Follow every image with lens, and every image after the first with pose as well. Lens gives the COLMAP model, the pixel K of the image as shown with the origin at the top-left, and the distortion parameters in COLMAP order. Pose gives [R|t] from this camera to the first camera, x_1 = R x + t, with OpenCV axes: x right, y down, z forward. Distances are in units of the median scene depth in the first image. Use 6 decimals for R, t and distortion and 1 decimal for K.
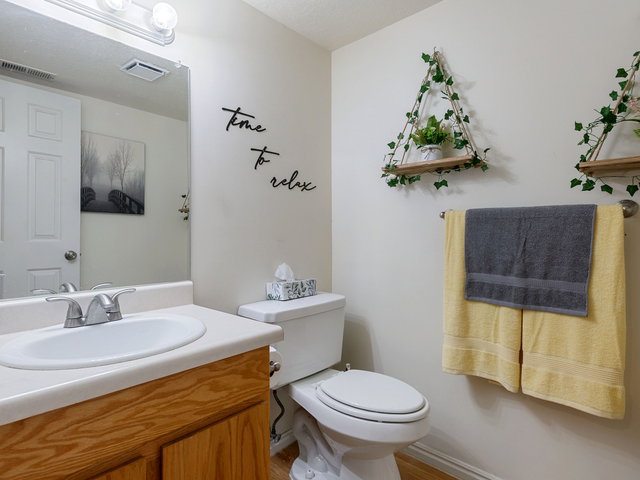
lens RADIAL K [[345.8, 0, 323.8], [0, 345.8, 240.5], [0, 0, 1]] dist [0.012533, -0.000438]
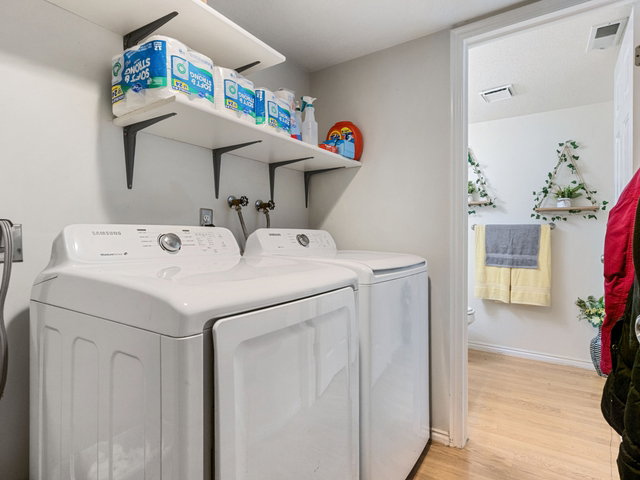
lens RADIAL K [[345.8, 0, 316.9], [0, 345.8, 243.5], [0, 0, 1]] dist [0.012533, -0.000438]
pose [[0.990960, 0.004610, 0.134078, -1.075147], [-0.005069, 0.999982, 0.003083, 0.032253], [-0.134062, -0.003735, 0.990966, -1.183683]]
